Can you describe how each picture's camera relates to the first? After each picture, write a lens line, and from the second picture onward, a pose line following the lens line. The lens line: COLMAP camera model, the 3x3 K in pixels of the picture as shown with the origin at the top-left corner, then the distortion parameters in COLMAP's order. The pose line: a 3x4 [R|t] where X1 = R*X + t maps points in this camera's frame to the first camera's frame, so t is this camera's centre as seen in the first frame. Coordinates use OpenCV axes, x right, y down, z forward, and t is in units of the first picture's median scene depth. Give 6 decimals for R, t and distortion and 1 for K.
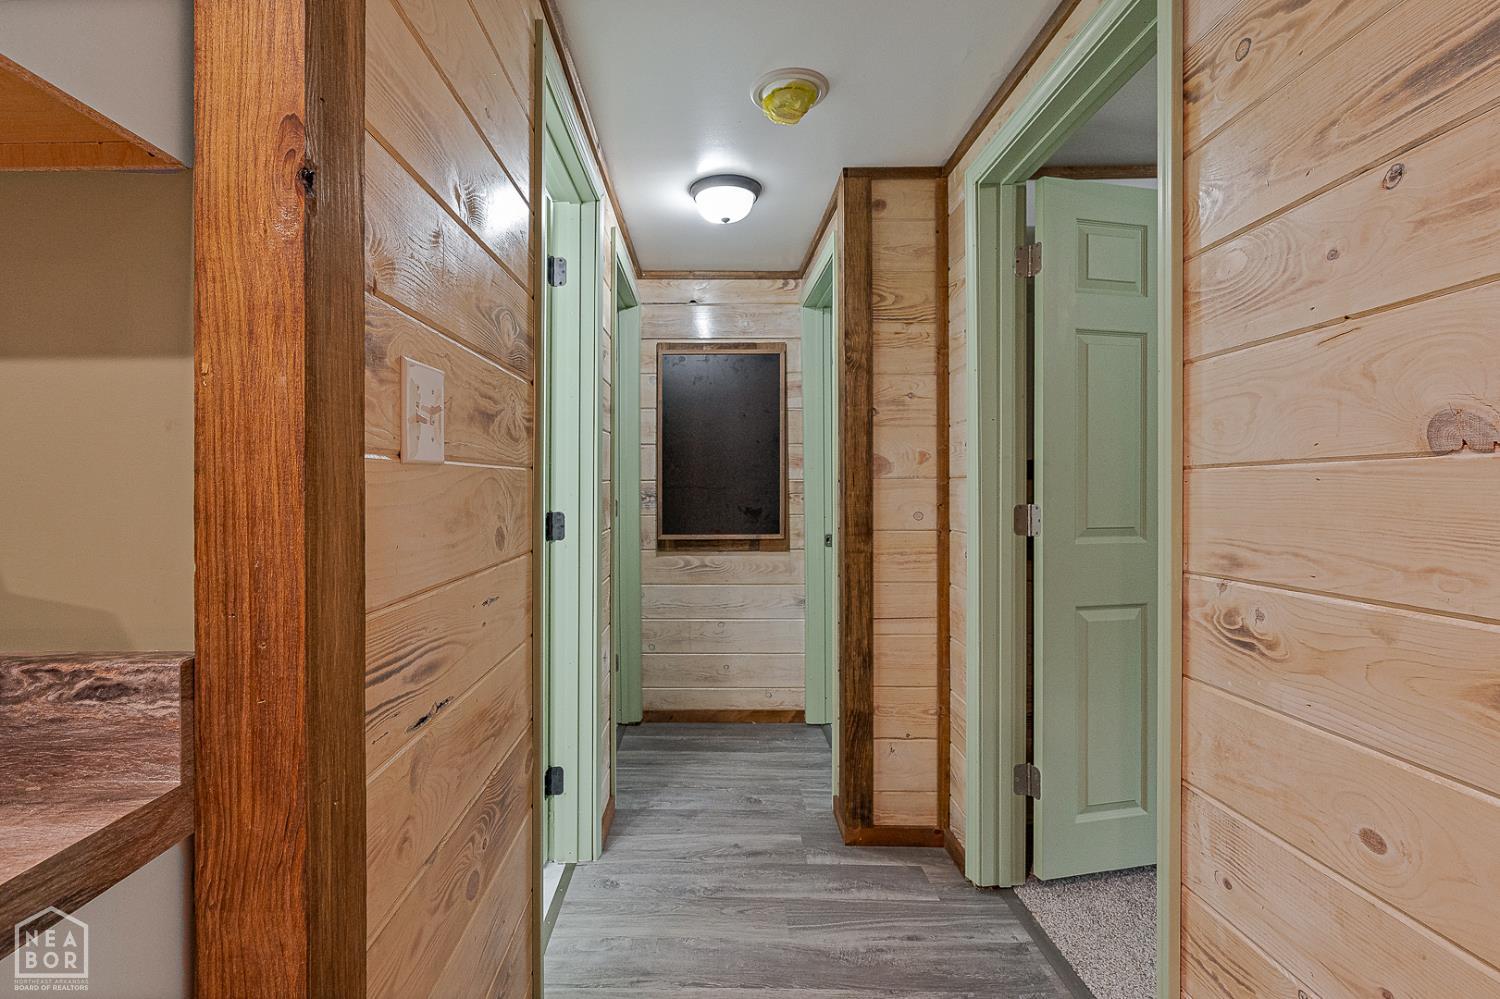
lens RADIAL K [[672.8, 0, 749.2], [0, 672.8, 475.4], [0, 0, 1]] dist [0.002343, 0.000300]
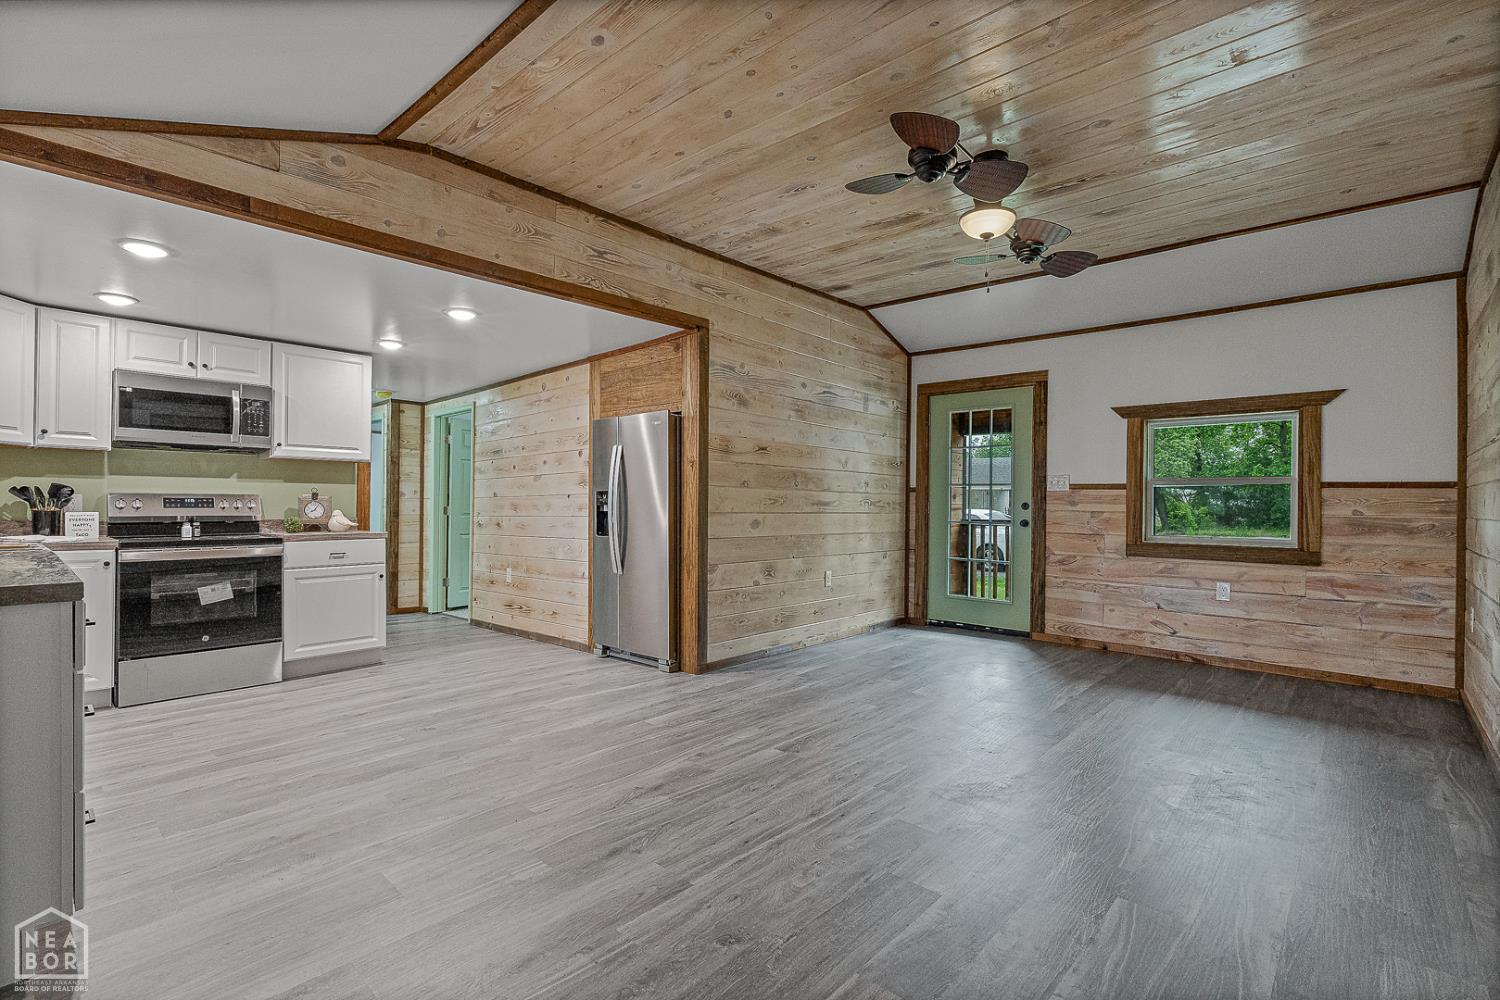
lens RADIAL K [[694.1, 0, 750.0], [0, 694.1, 500.0], [0, 0, 1]] dist [-0.001514, -0.000176]
pose [[0.713625, 0.006179, 0.700501, -0.915335], [-0.018891, 0.999767, 0.010425, -0.053548], [-0.700273, -0.020673, 0.713576, -2.463102]]
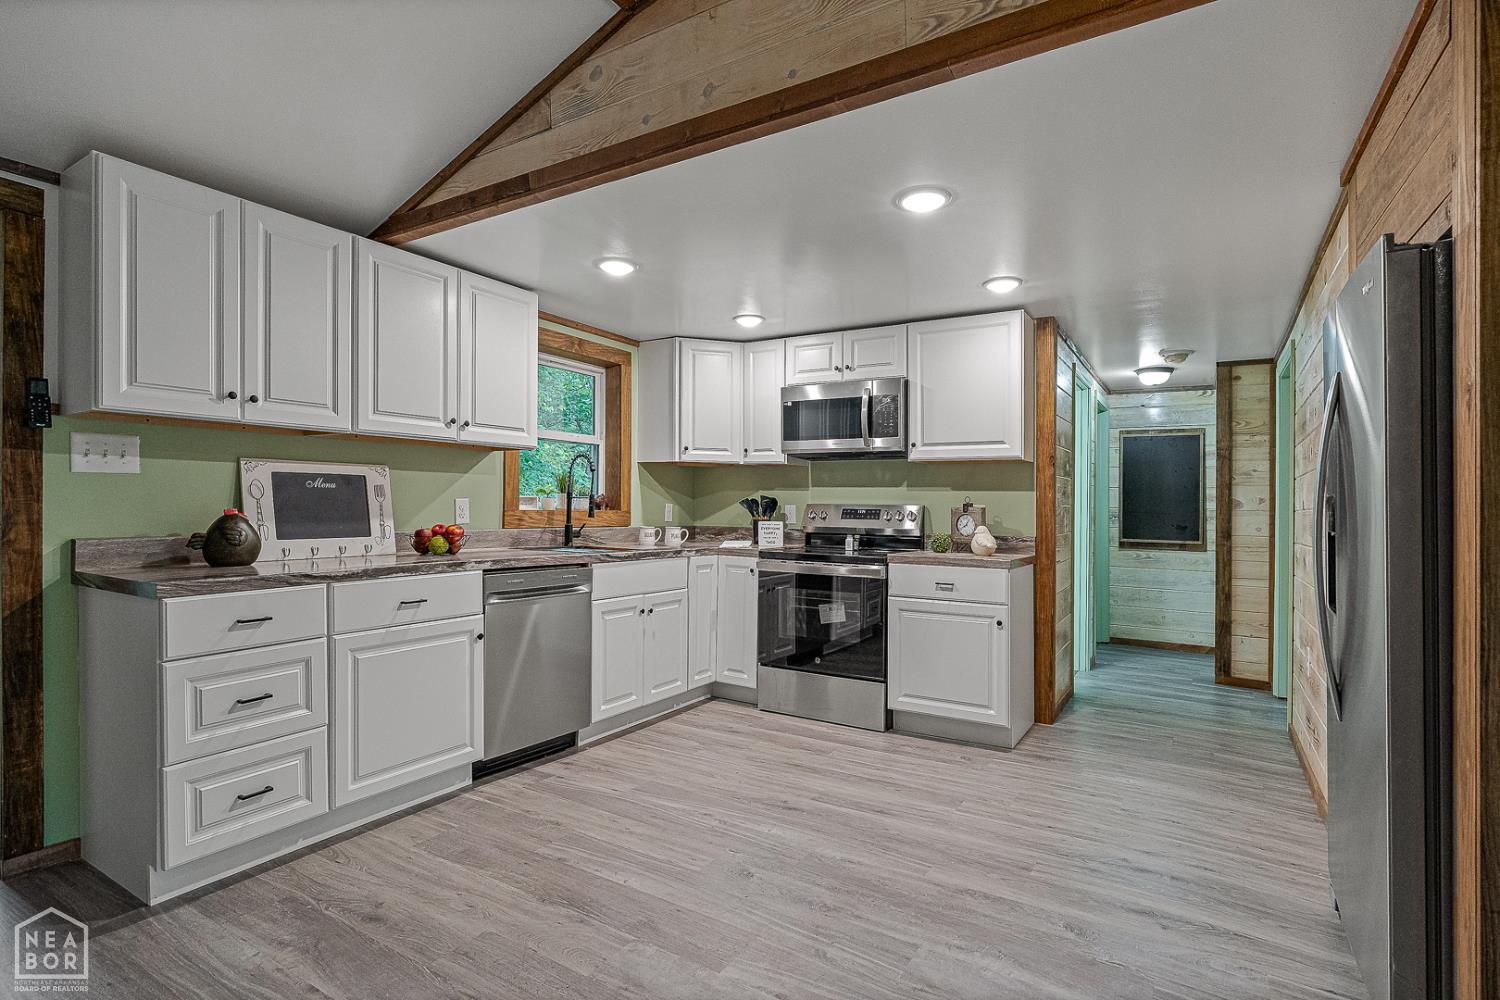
lens RADIAL K [[736.3, 0, 750.0], [0, 736.3, 500.0], [0, 0, 1]] dist [-0.002919, 0.000197]
pose [[0.818494, 0.005370, -0.574490, 0.268574], [0.001332, 0.999936, 0.011245, -0.055971], [0.574514, -0.009969, 0.818434, -1.711734]]
